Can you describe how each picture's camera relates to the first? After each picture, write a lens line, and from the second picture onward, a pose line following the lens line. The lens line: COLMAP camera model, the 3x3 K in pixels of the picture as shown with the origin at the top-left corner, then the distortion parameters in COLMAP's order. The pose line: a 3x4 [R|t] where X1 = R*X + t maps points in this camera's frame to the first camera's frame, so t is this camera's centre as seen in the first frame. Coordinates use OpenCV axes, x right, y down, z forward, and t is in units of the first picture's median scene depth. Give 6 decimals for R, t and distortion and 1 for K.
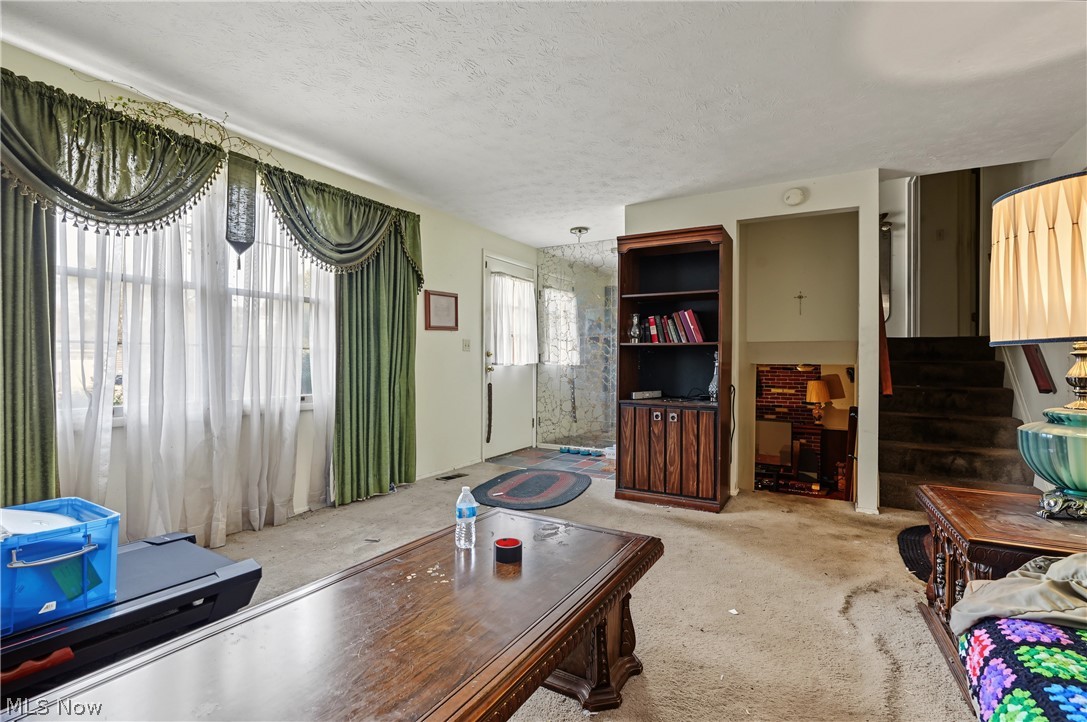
lens RADIAL K [[504.8, 0, 542.5], [0, 504.8, 365.8], [0, 0, 1]] dist [-0.000373, -0.000027]
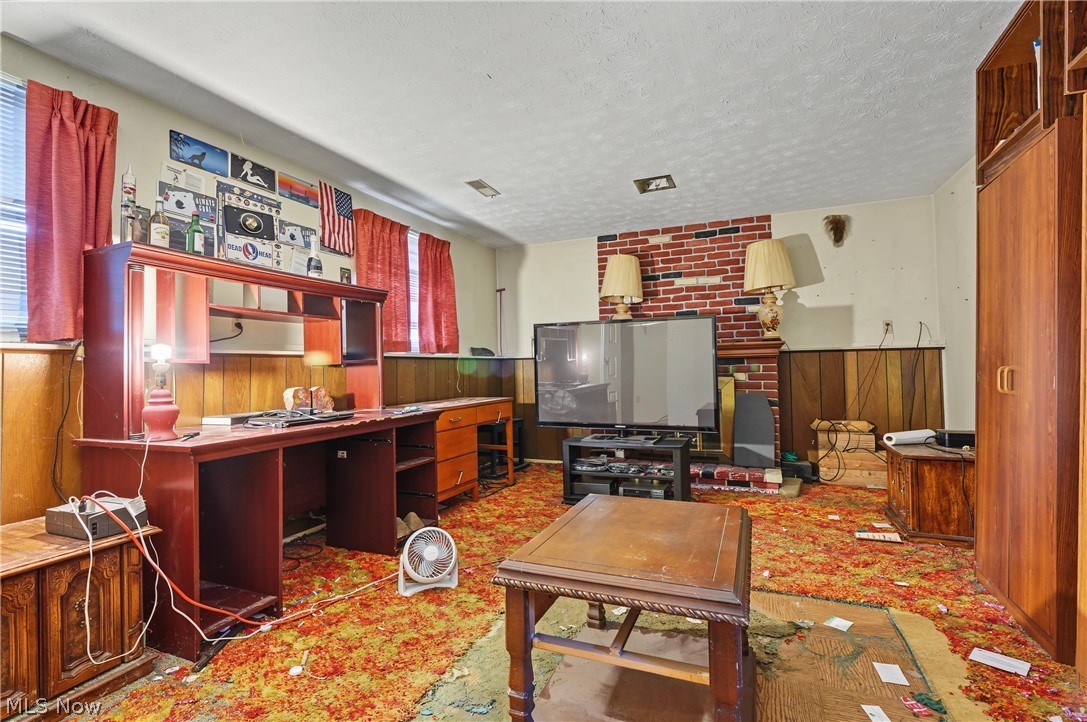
lens RADIAL K [[504.8, 0, 543.9], [0, 504.8, 361.0], [0, 0, 1]] dist [-0.000373, -0.000027]
pose [[0.991726, -0.018463, 0.127040, 0.283953], [0.020326, 0.999704, -0.013388, 0.137379], [-0.126755, 0.015859, 0.991807, 0.573255]]
